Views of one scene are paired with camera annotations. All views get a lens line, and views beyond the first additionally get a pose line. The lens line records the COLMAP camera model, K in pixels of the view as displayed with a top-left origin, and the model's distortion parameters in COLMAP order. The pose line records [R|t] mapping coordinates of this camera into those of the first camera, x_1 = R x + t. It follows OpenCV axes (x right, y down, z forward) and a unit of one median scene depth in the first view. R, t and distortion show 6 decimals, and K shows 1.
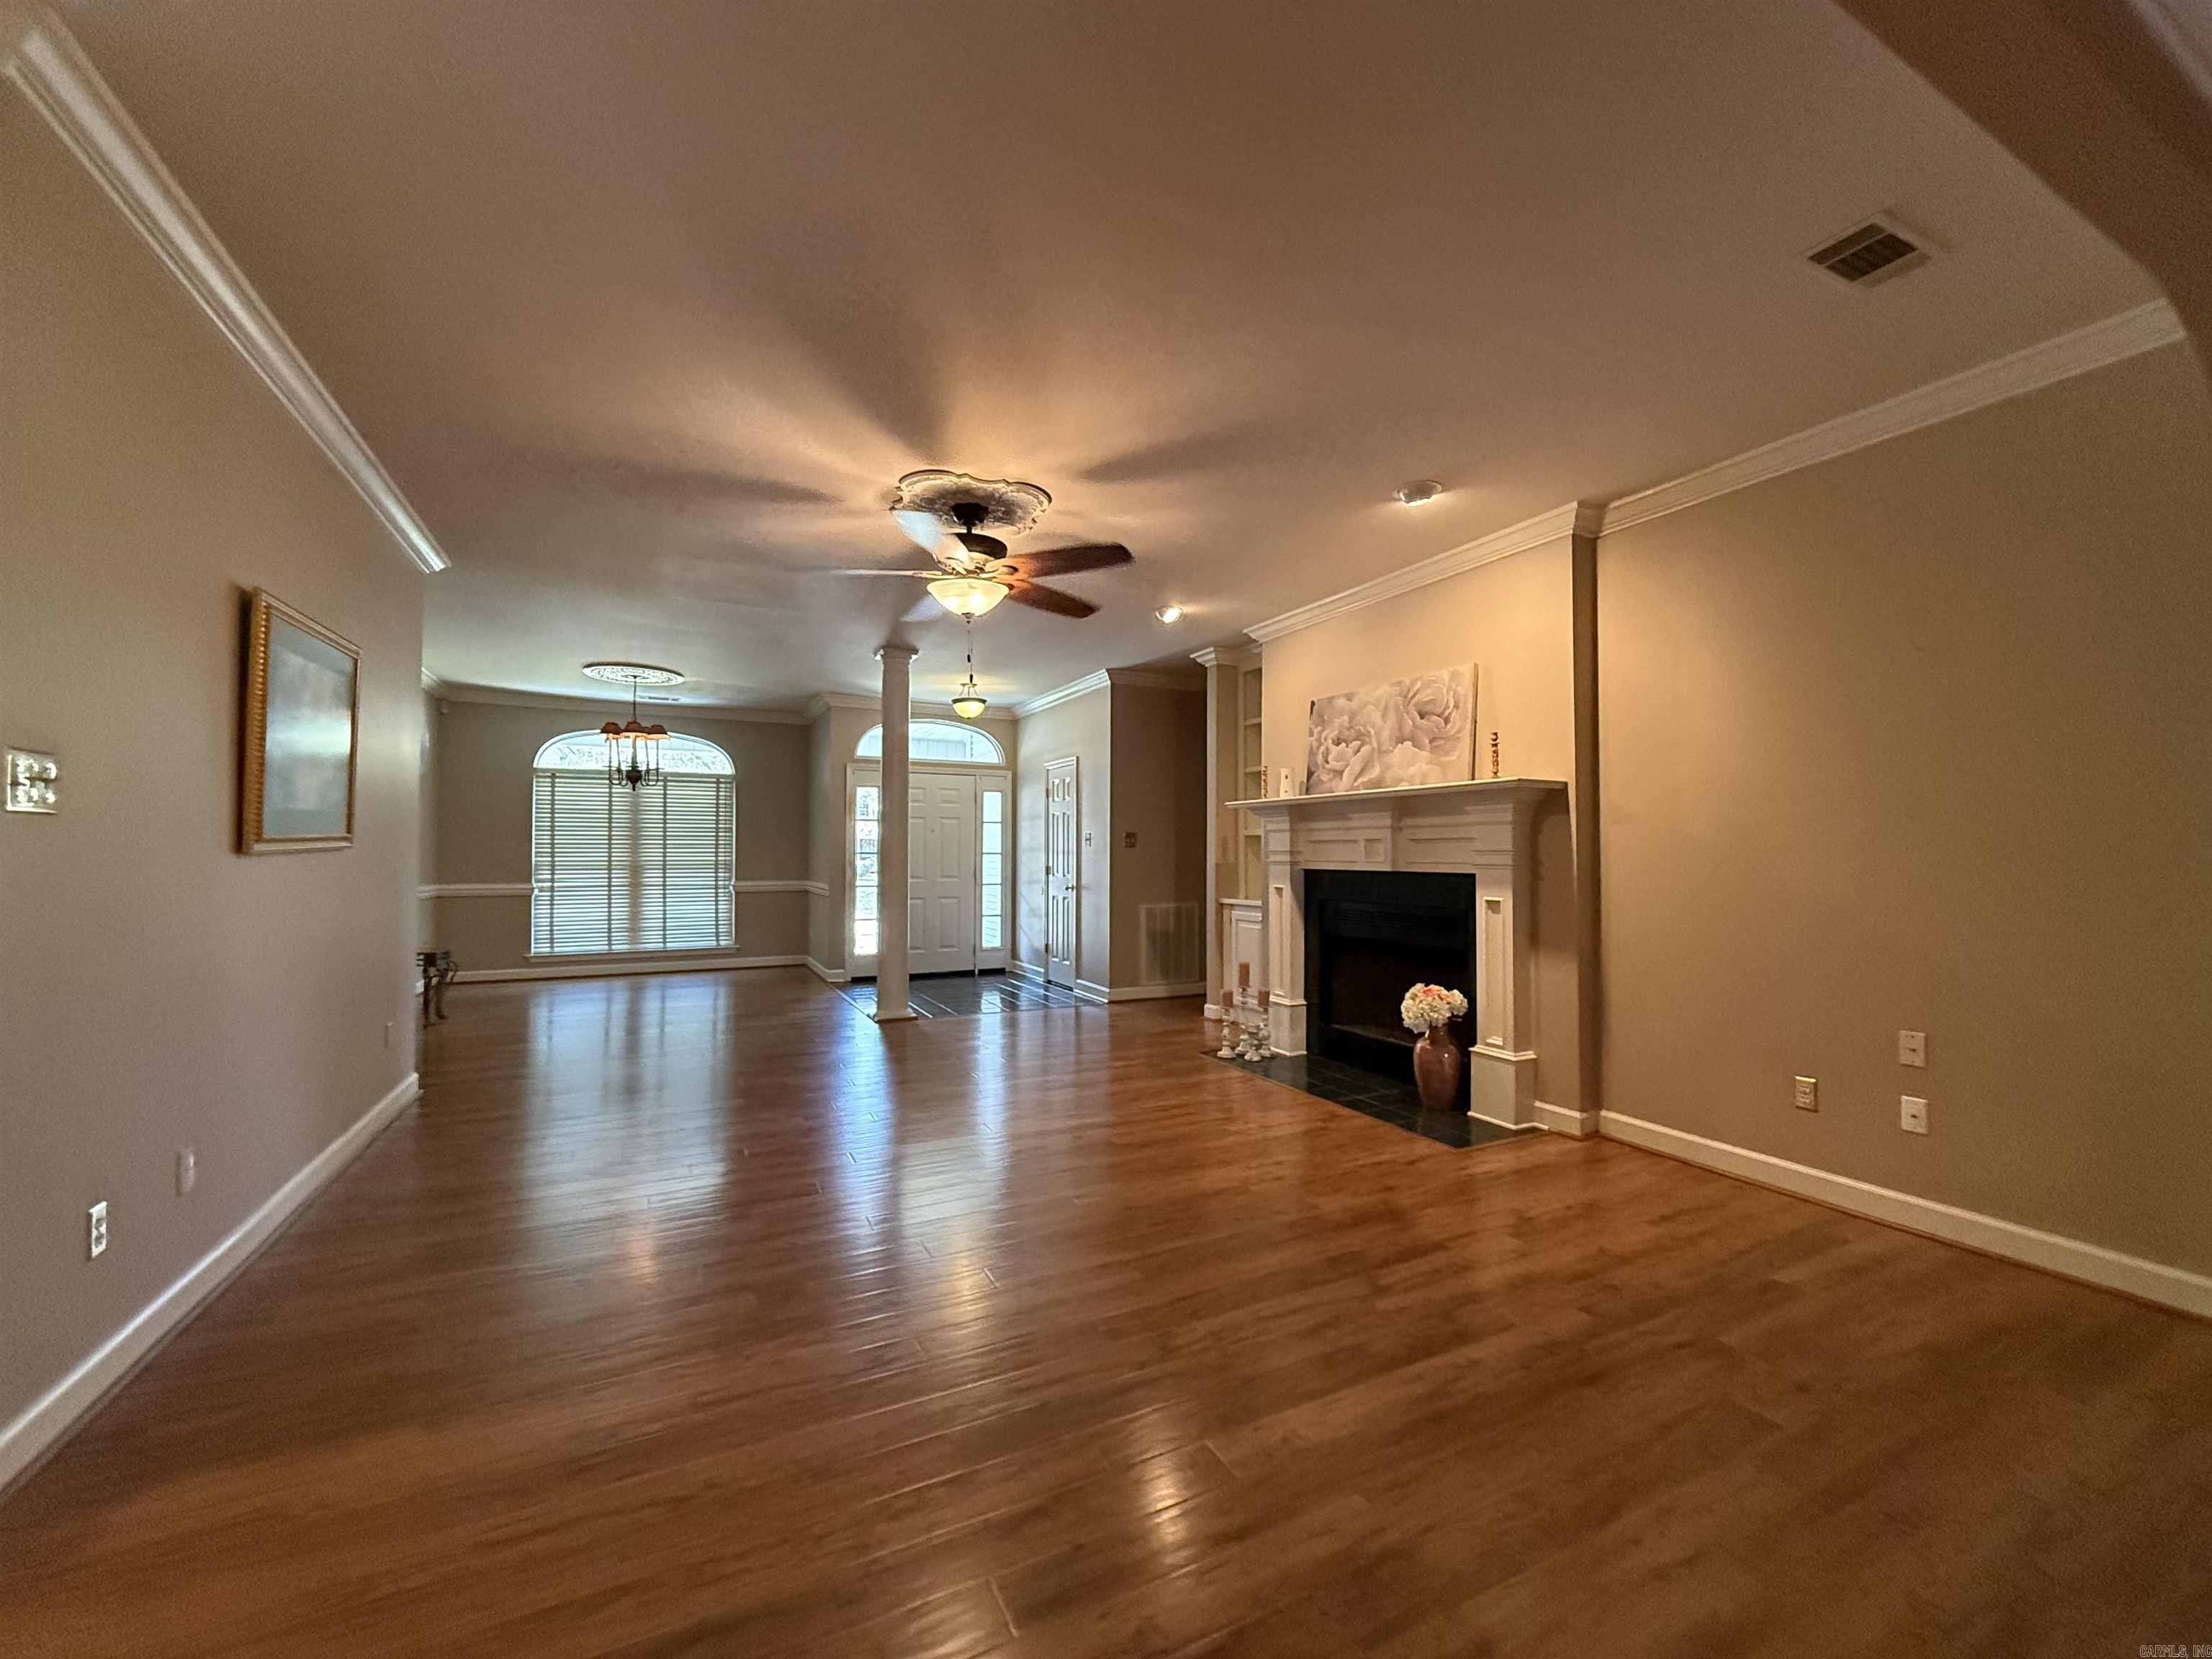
lens RADIAL K [[882.7, 0, 1103.4], [0, 882.7, 832.3], [0, 0, 1]] dist [-0.000076, 0.000504]
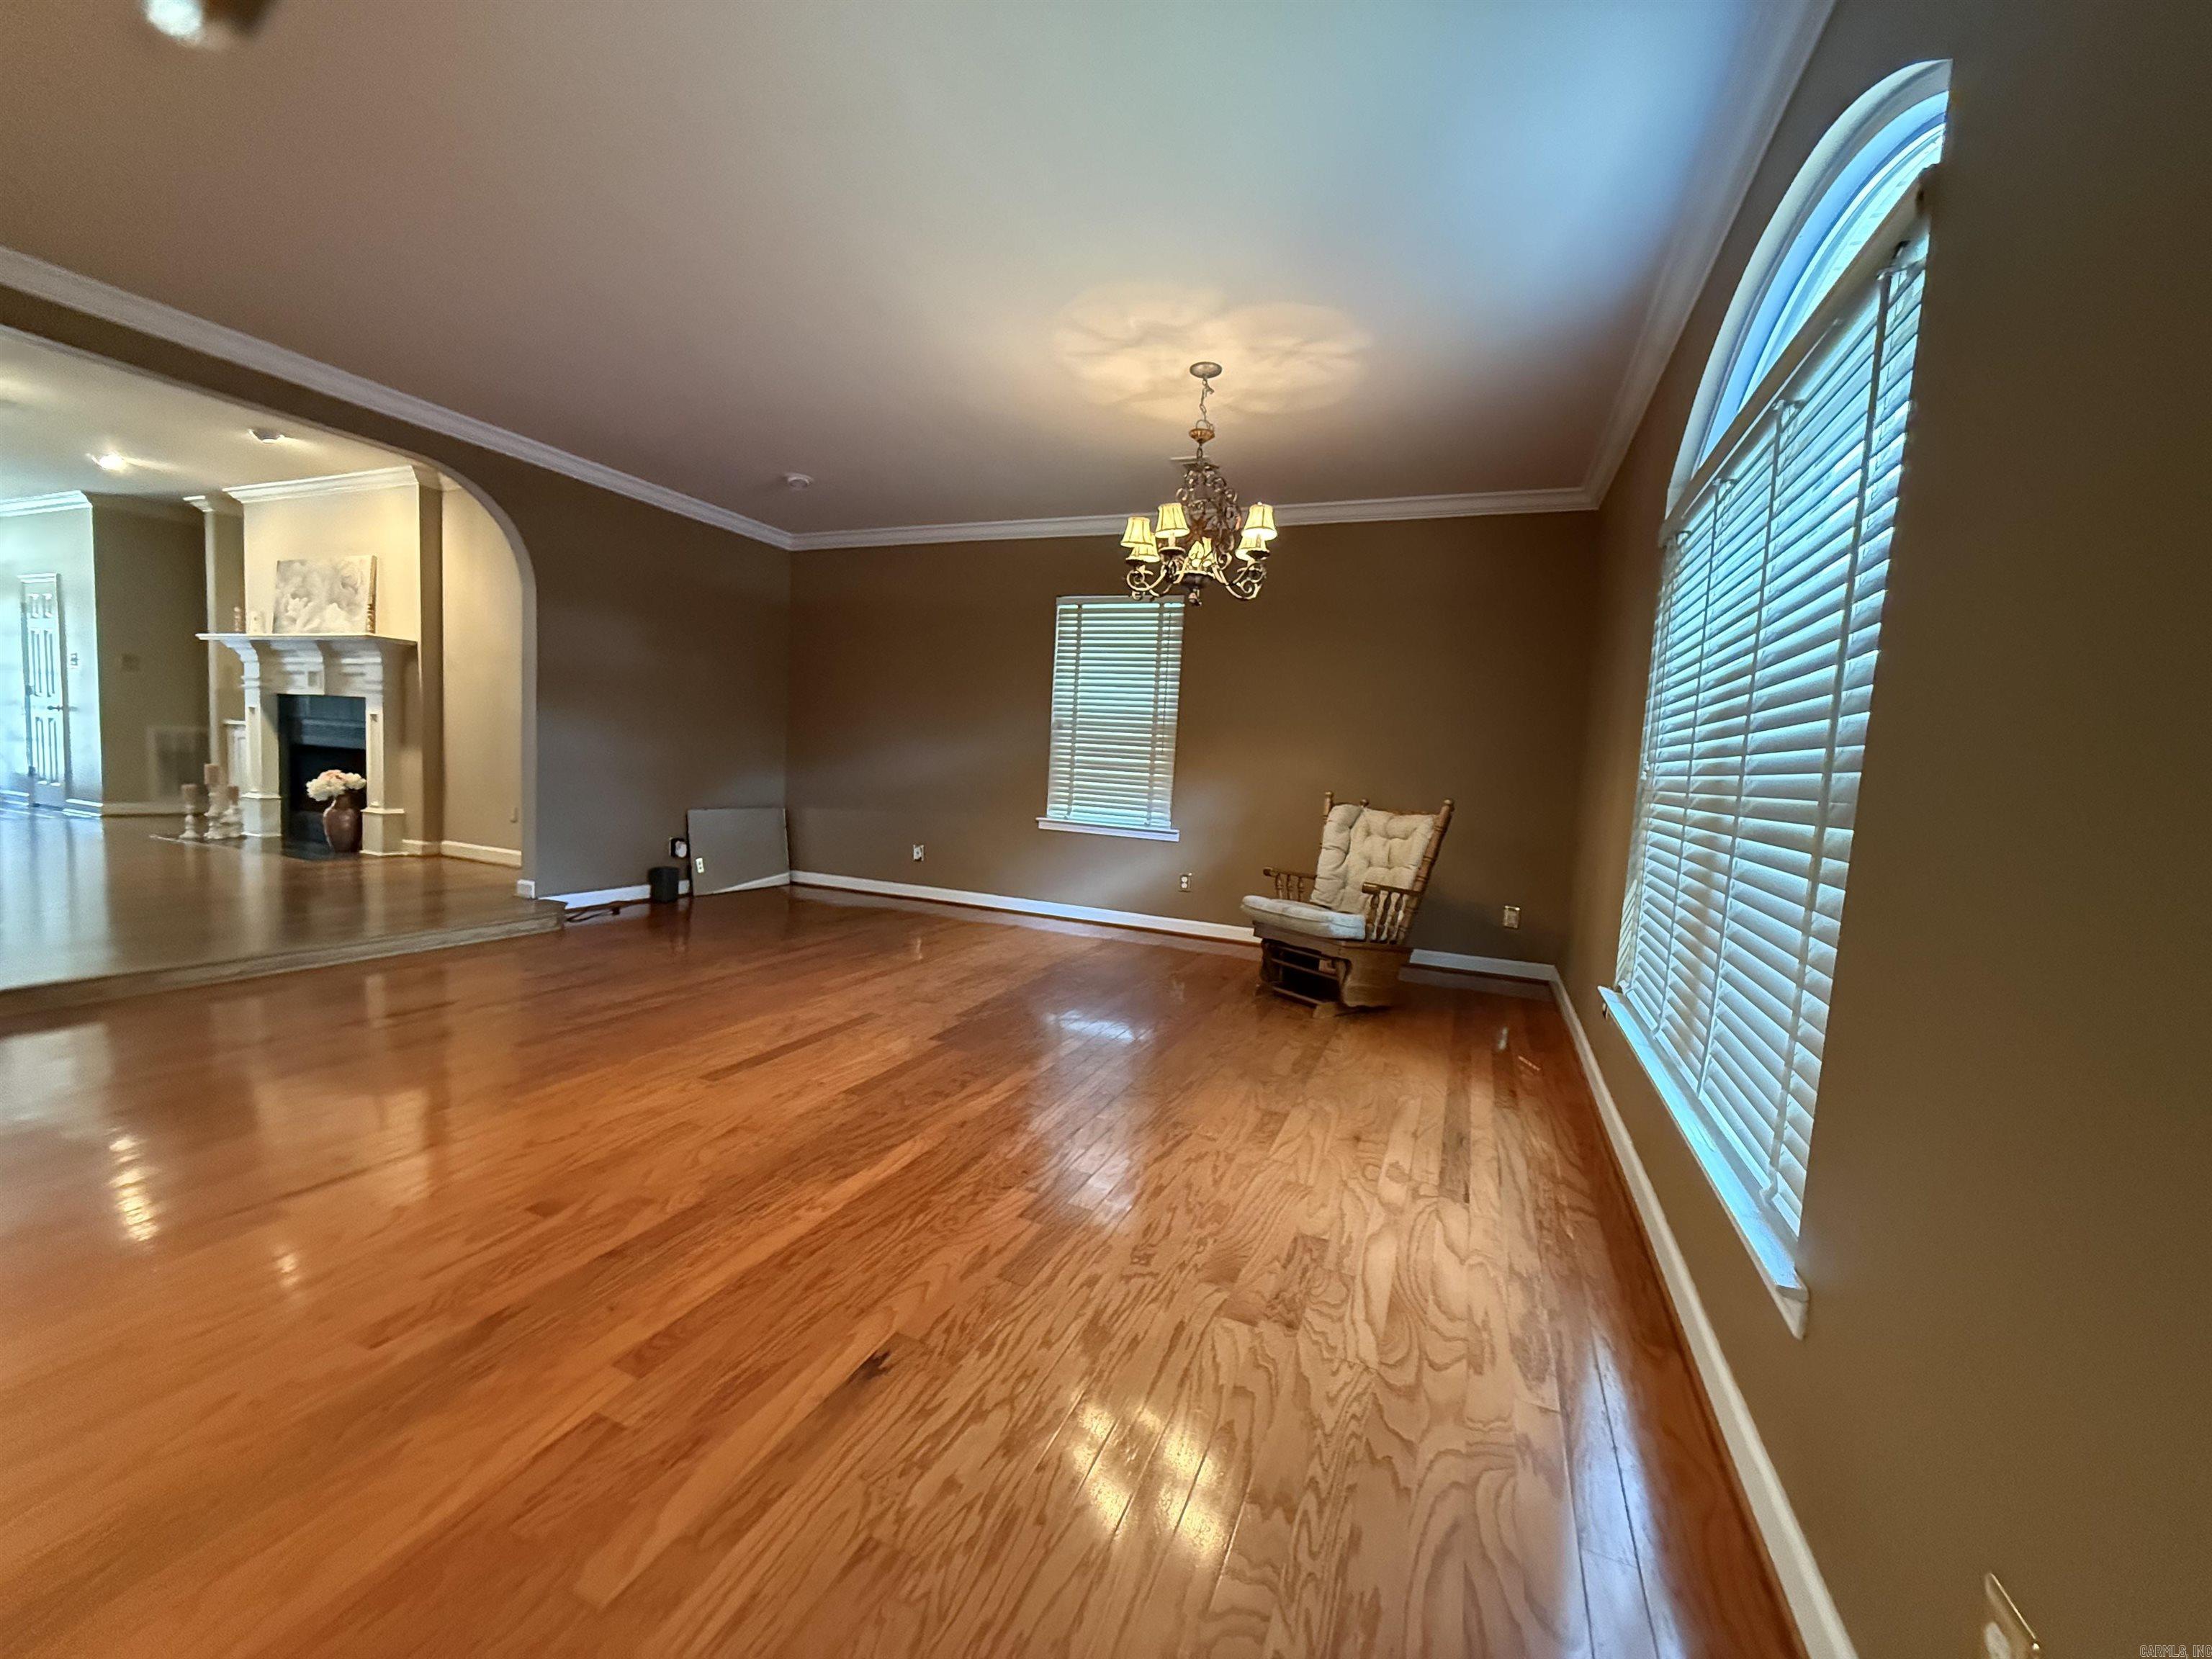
lens RADIAL K [[882.7, 0, 1103.9], [0, 882.7, 824.7], [0, 0, 1]] dist [-0.000076, 0.000504]
pose [[0.755902, -0.012394, 0.654567, 0.219681], [-0.068404, 0.992853, 0.097793, 0.017118], [-0.651101, -0.118697, 0.749652, -0.572938]]
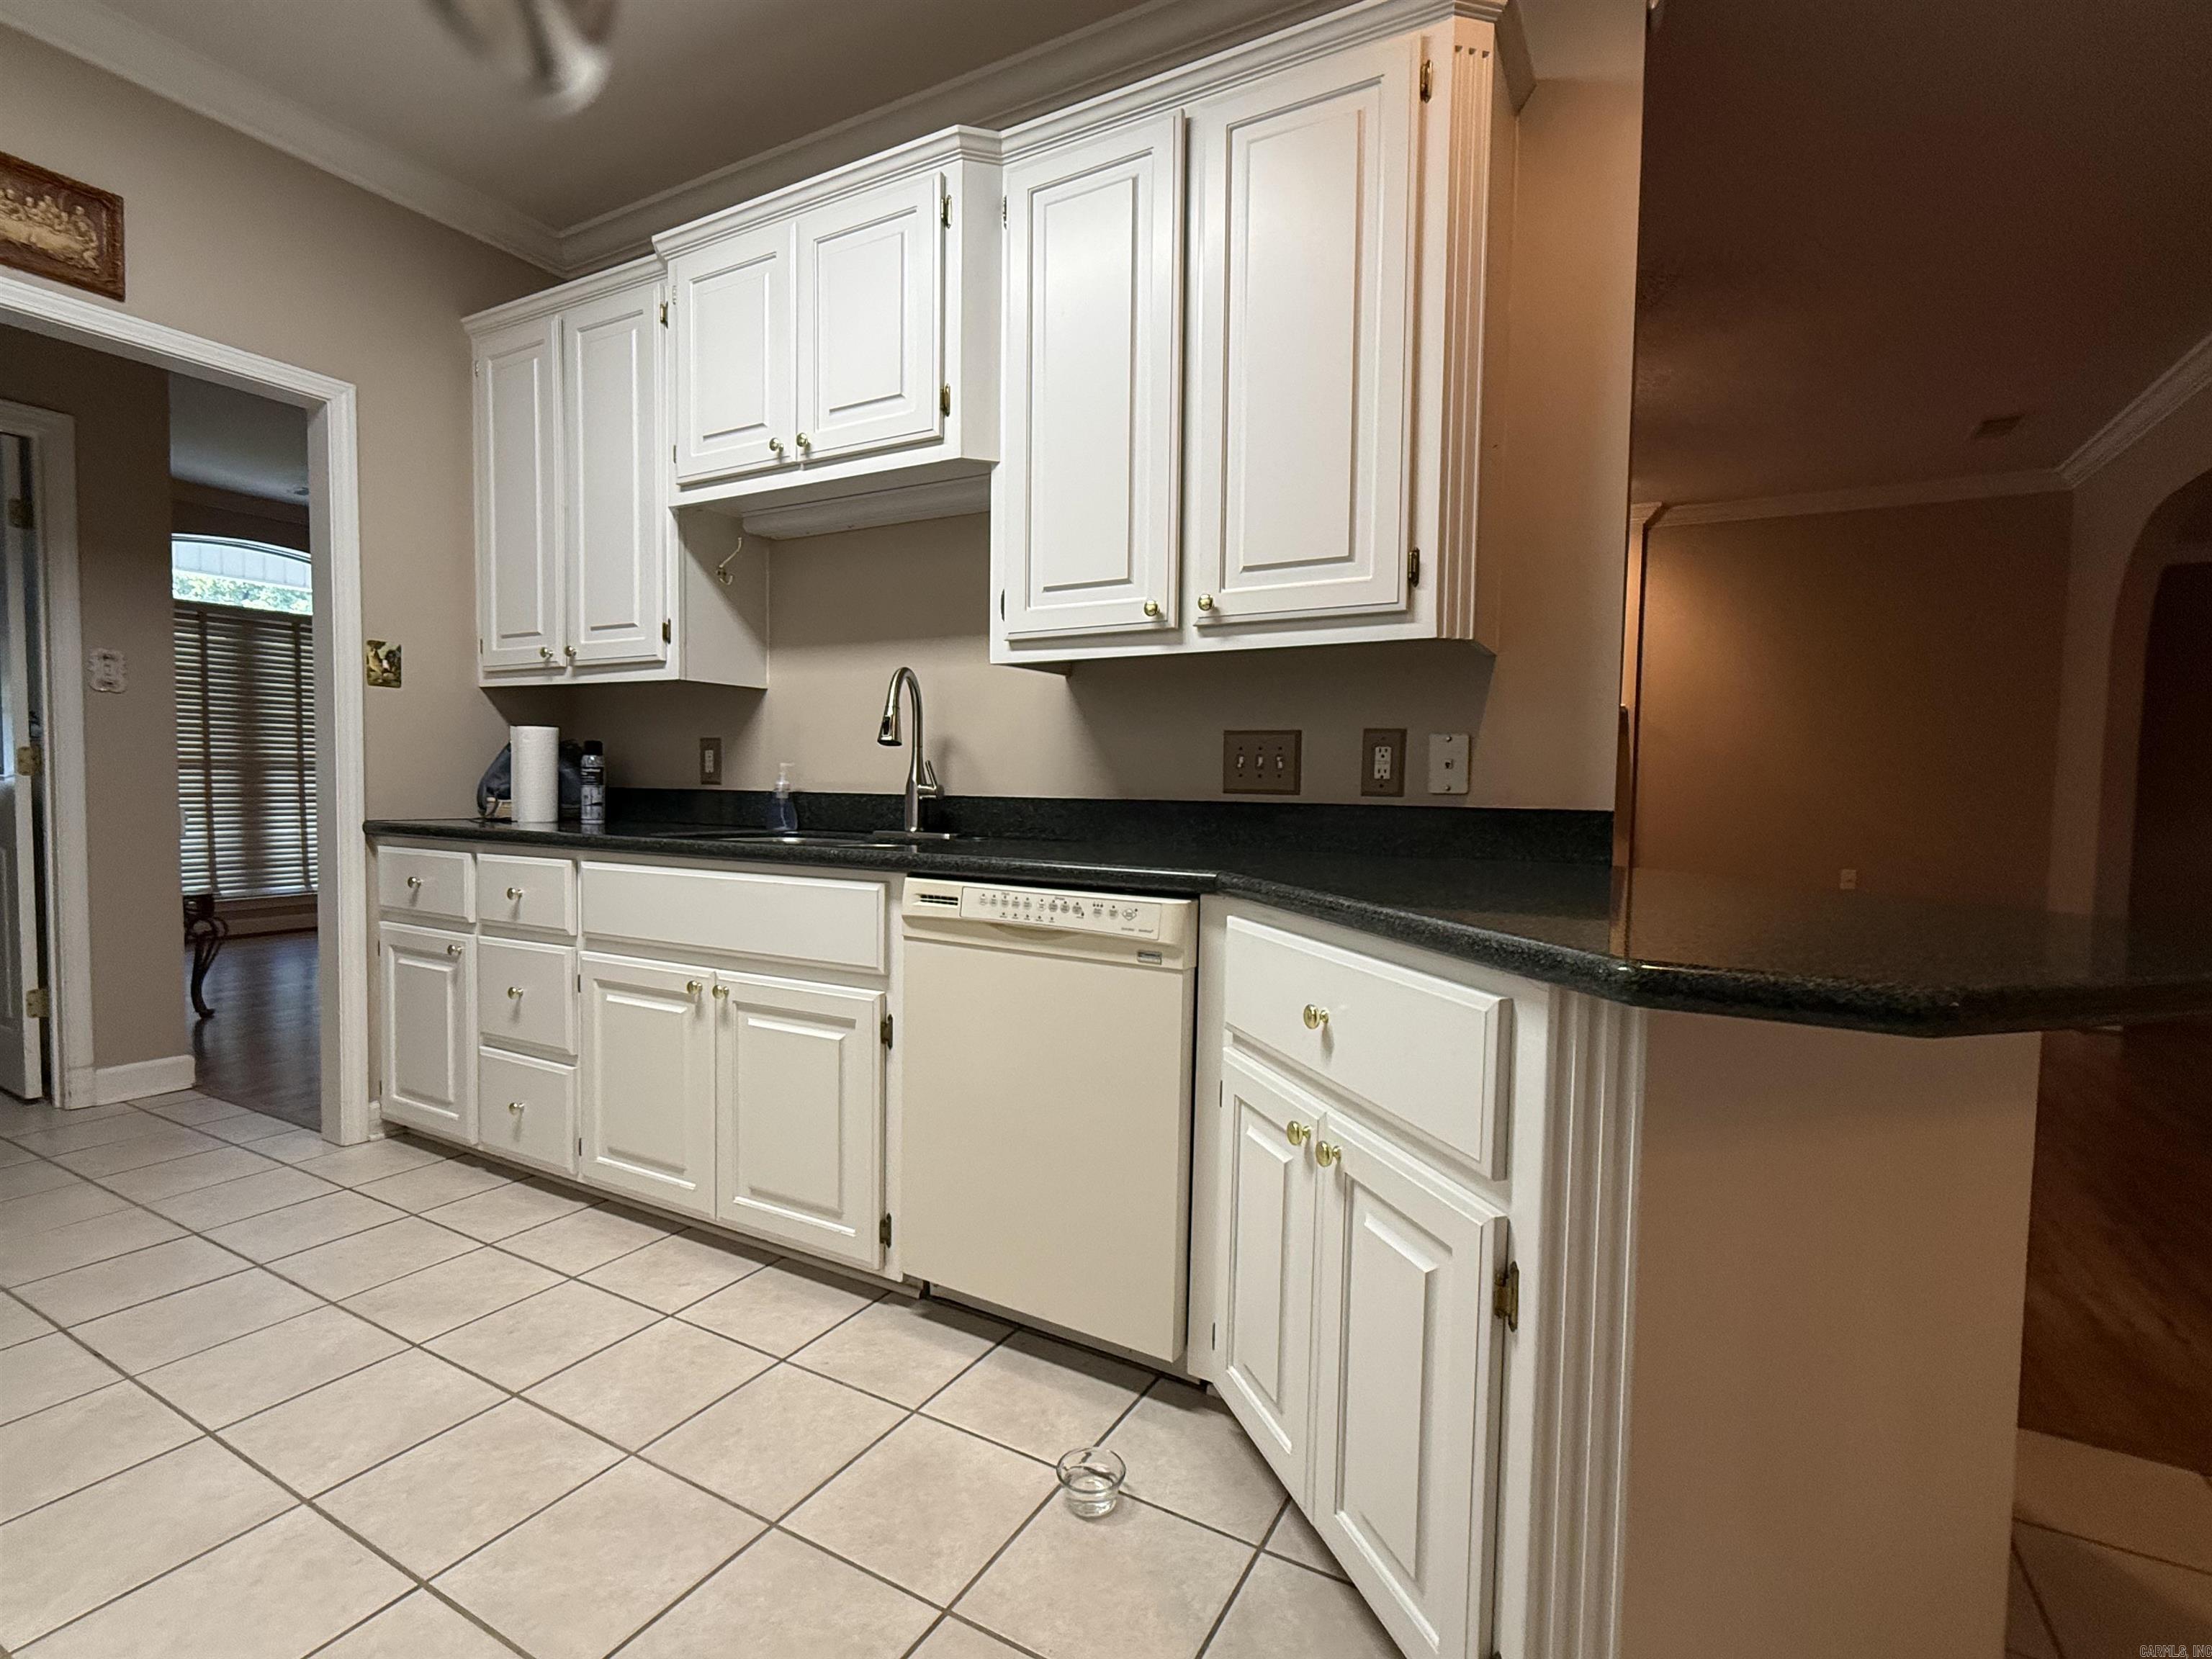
lens RADIAL K [[1038.4, 0, 1108.0], [0, 1038.4, 834.5], [0, 0, 1]] dist [-0.003255, 0.001203]
pose [[0.827567, -0.017191, 0.561104, -0.548609], [-0.028101, 0.997009, 0.071992, 0.023258], [-0.560664, -0.075346, 0.824609, 0.068565]]
